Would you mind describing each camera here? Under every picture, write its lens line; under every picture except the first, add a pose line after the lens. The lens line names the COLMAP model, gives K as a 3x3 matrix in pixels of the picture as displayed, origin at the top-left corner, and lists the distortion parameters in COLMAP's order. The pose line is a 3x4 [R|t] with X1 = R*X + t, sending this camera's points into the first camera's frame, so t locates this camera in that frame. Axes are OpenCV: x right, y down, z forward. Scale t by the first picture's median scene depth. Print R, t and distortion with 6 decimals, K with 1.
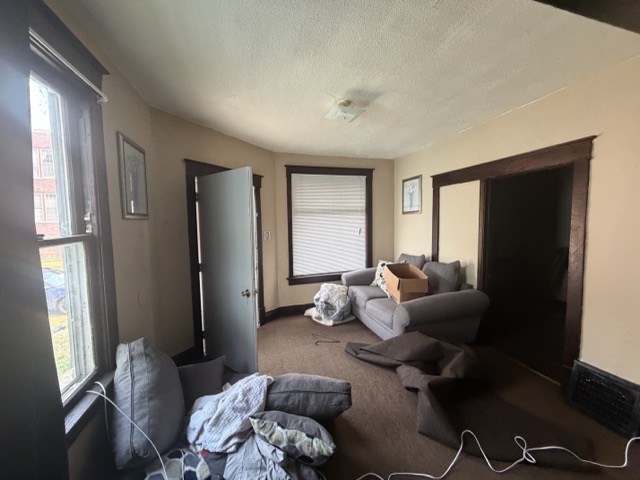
lens RADIAL K [[251.8, 0, 320.0], [0, 251.8, 240.0], [0, 0, 1]] dist [0.001229, 0.000036]
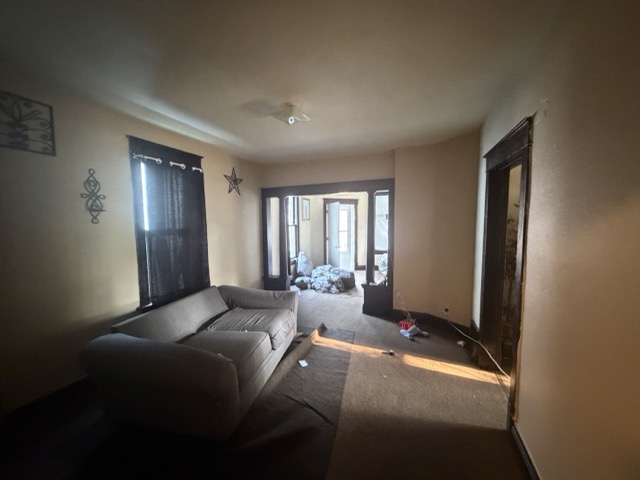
lens RADIAL K [[251.8, 0, 320.0], [0, 251.8, 240.0], [0, 0, 1]] dist [0.001229, 0.000036]
pose [[0.791791, 0.049933, -0.608748, 1.344260], [-0.041250, 0.998749, 0.028269, 0.065849], [0.609398, 0.002728, 0.792860, -1.416277]]
